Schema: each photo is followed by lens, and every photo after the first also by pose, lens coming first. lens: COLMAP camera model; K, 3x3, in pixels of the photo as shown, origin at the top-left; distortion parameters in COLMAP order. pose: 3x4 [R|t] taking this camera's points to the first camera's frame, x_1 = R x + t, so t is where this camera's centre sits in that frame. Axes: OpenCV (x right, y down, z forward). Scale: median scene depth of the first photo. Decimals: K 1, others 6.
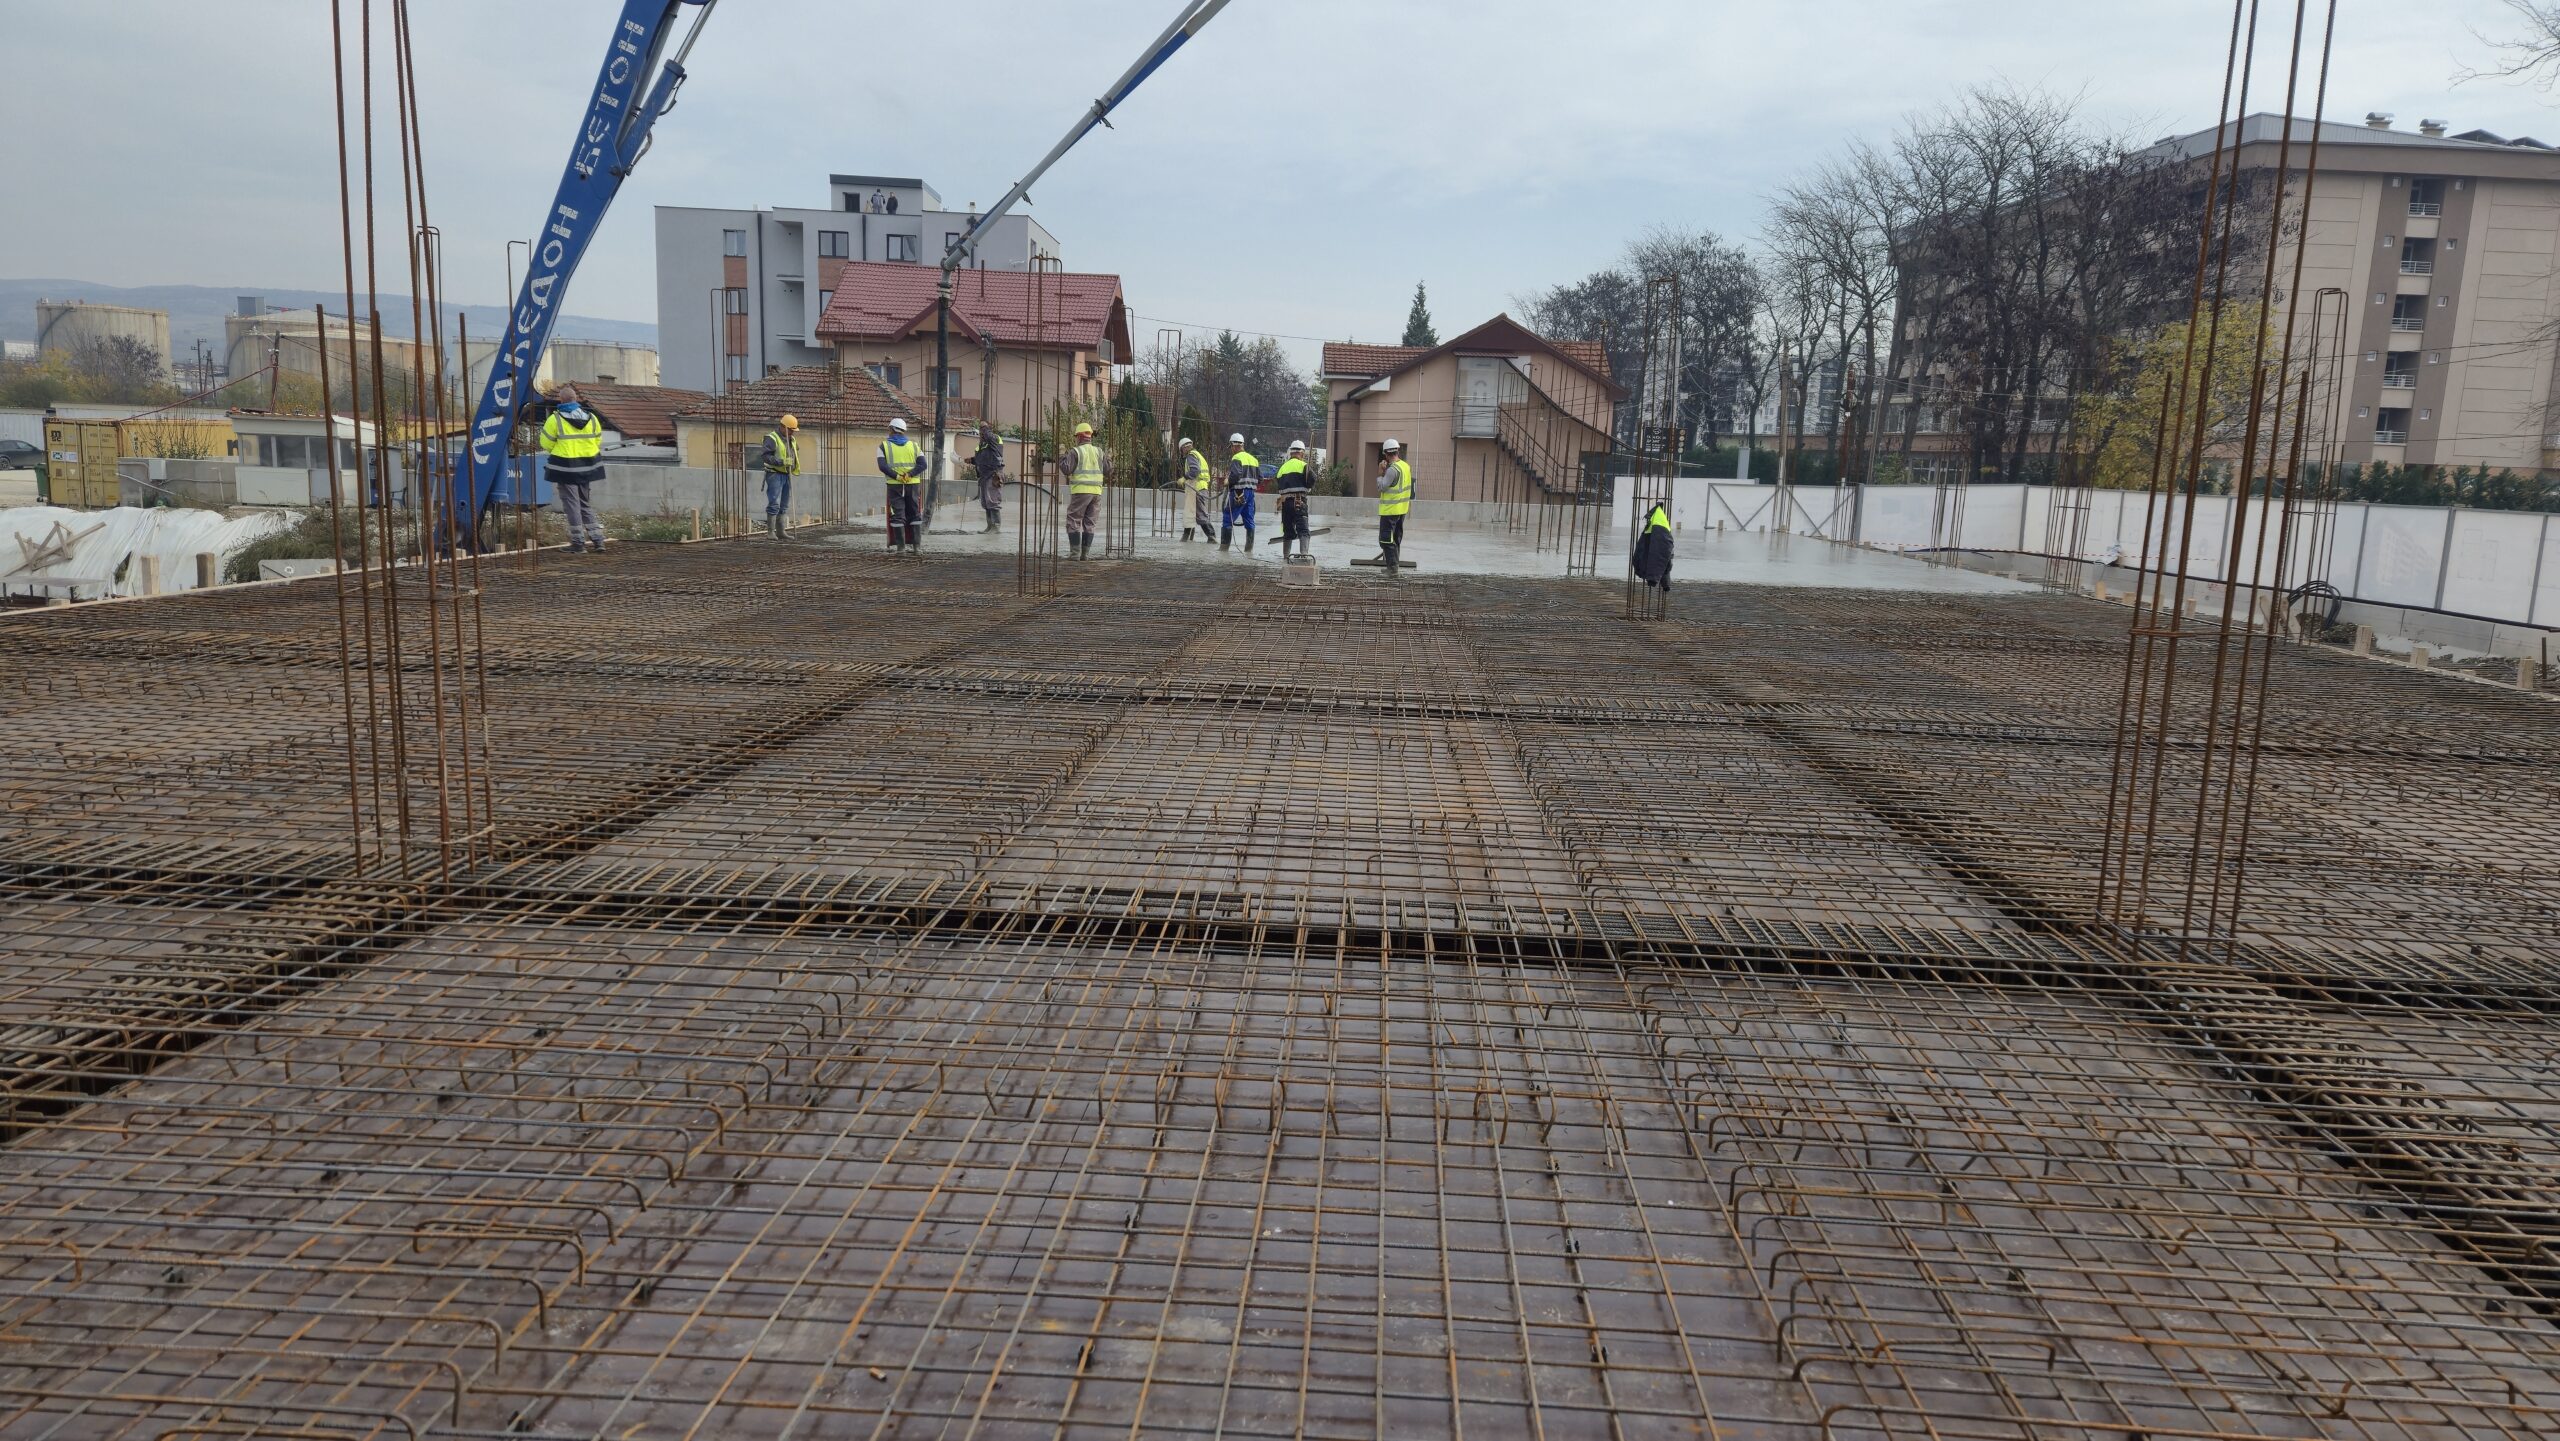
lens RADIAL K [[1647.5, 0, 1284.6], [0, 1647.5, 724.3], [0, 0, 1]] dist [0.028844, -0.014482]
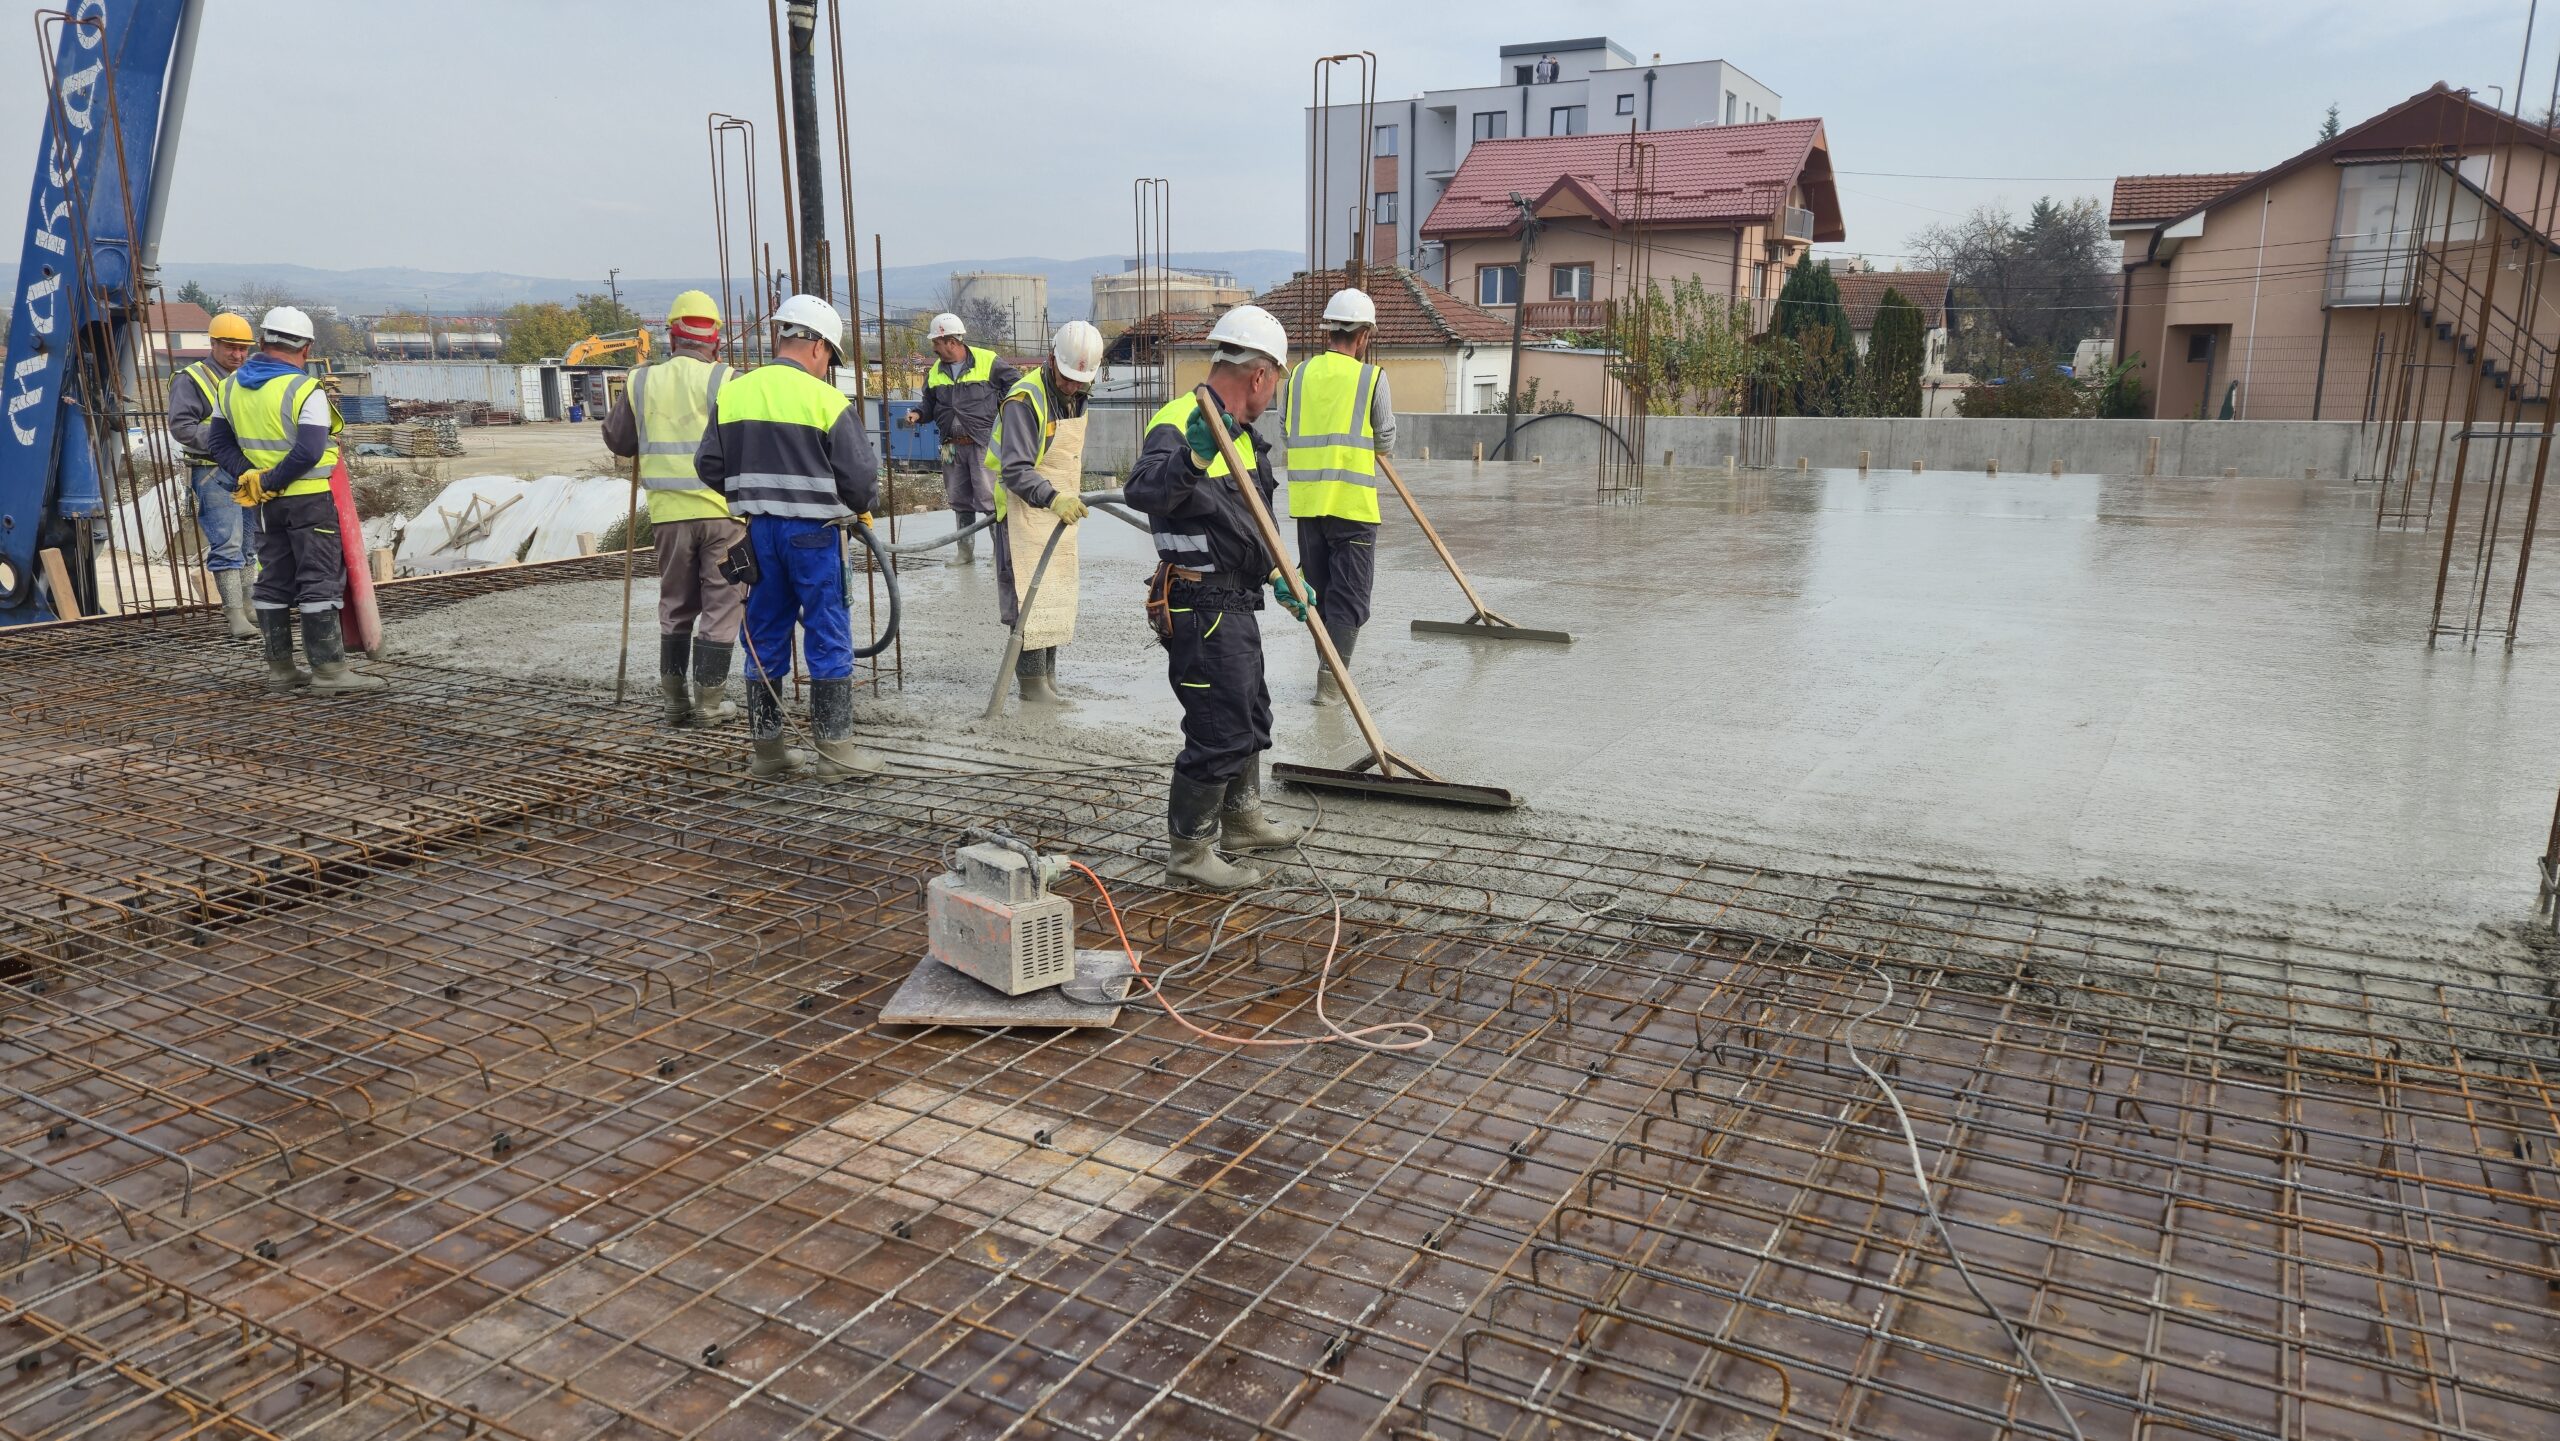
lens RADIAL K [[1647.5, 0, 1273.7], [0, 1647.5, 725.5], [0, 0, 1]] dist [0.028844, -0.014482]
pose [[0.887499, 0.056165, -0.457373, 0.049343], [-0.033899, 0.997813, 0.056752, -0.046218], [0.459560, -0.034862, 0.887462, 0.293318]]
